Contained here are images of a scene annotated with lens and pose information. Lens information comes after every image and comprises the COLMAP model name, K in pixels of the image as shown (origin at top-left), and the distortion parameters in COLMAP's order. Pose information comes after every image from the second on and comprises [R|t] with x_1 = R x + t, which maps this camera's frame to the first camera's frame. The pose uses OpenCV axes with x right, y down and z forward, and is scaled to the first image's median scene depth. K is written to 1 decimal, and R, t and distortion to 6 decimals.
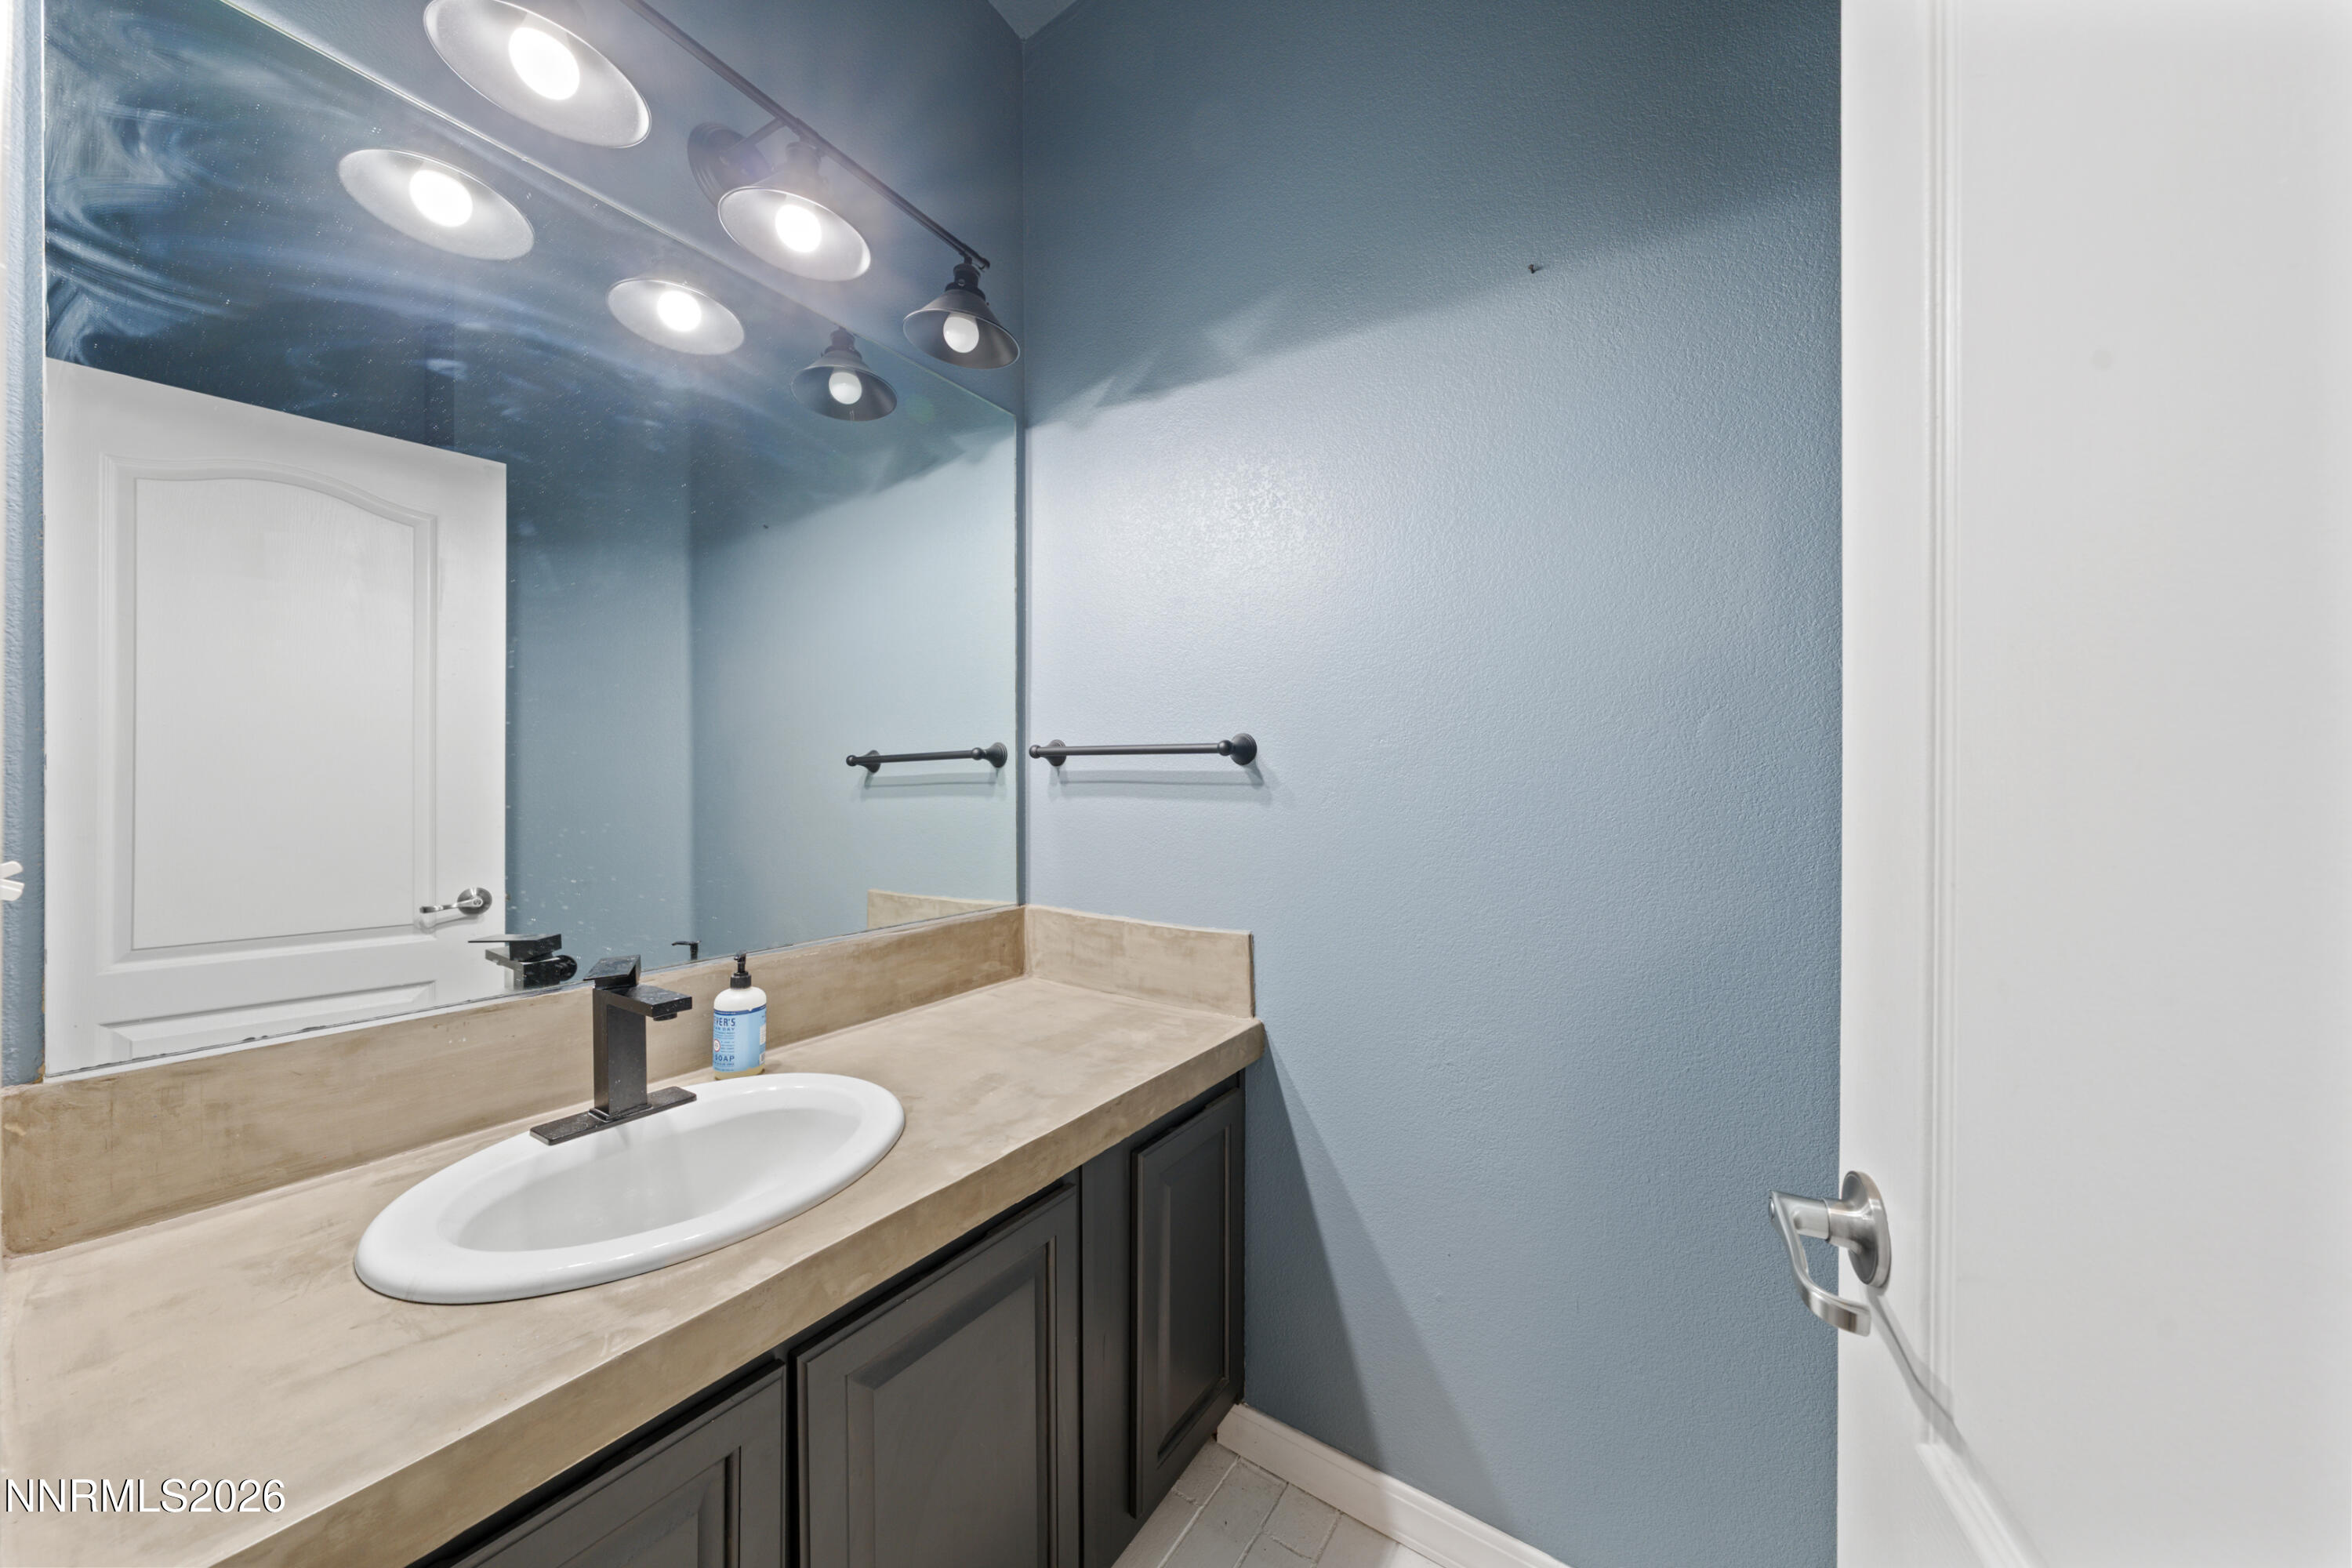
lens RADIAL K [[791.4, 0, 1174.5], [0, 791.4, 801.9], [0, 0, 1]] dist [0.000106, 0.000326]
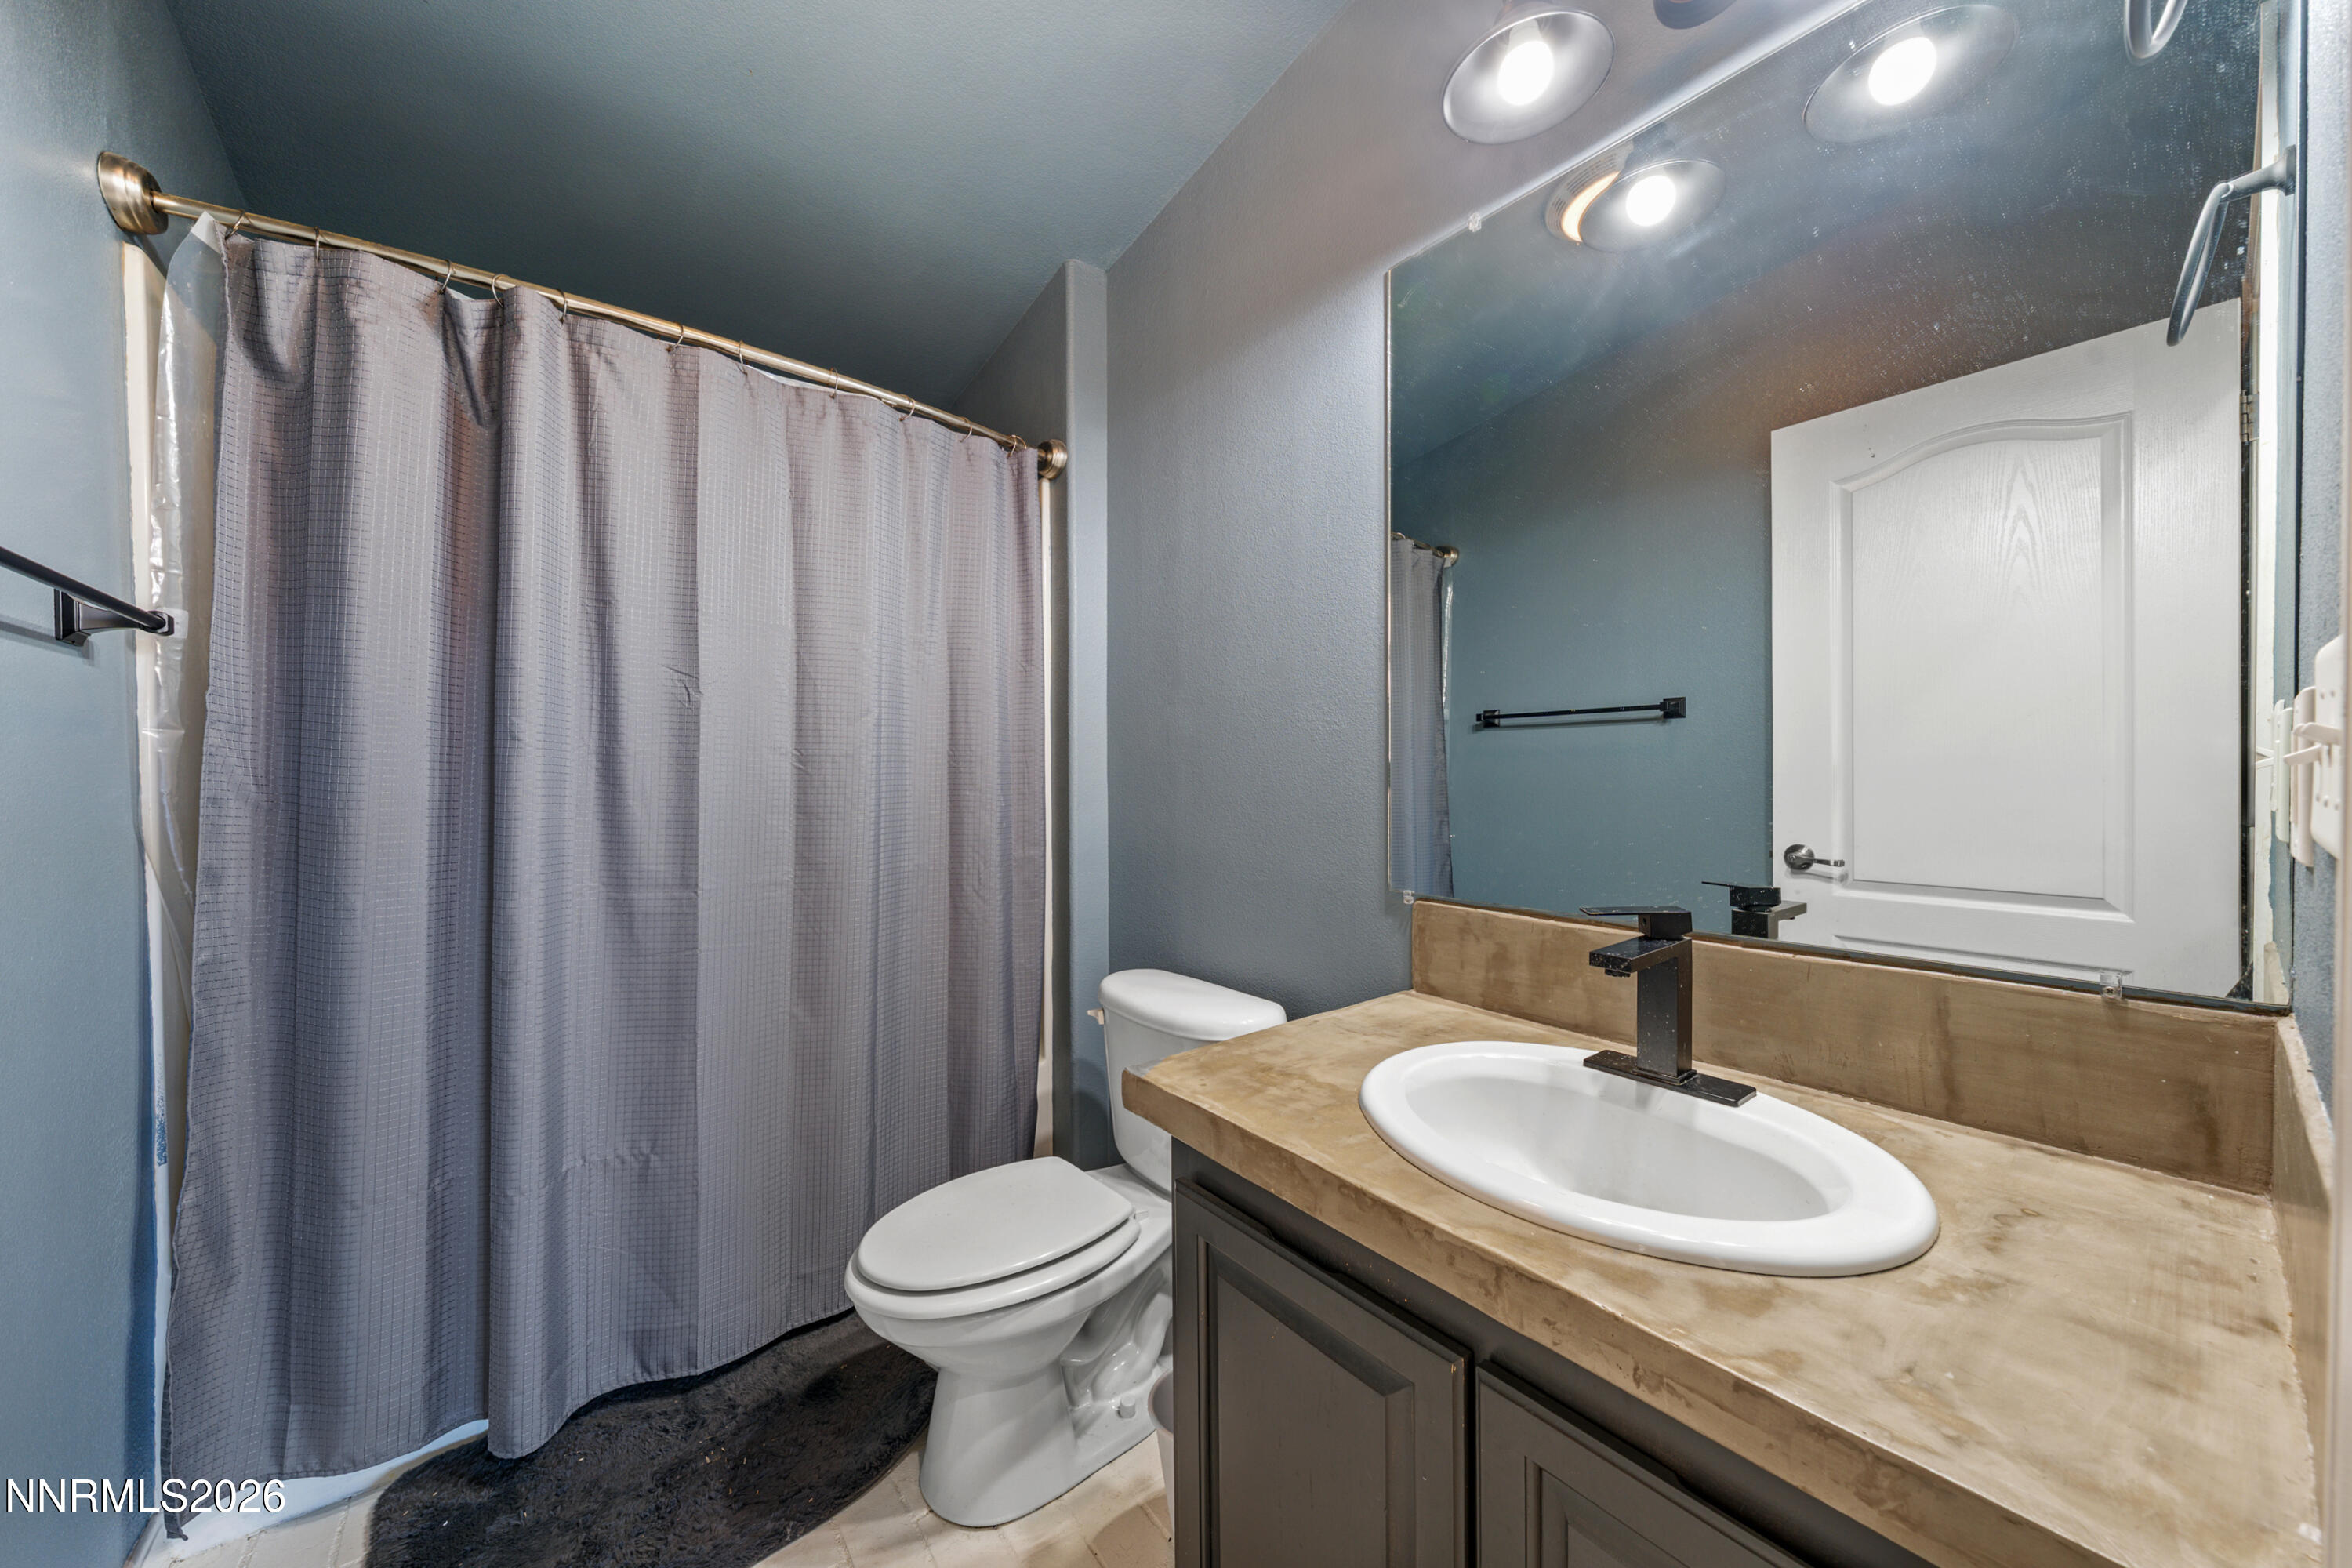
lens RADIAL K [[814.0, 0, 1175.1], [0, 814.0, 784.5], [0, 0, 1]] dist [0.001021, -0.000058]
pose [[-0.292707, -0.001462, -0.956201, 0.371925], [0.005652, 0.999979, -0.003259, 0.056445], [0.956185, -0.006358, -0.292693, 0.749645]]
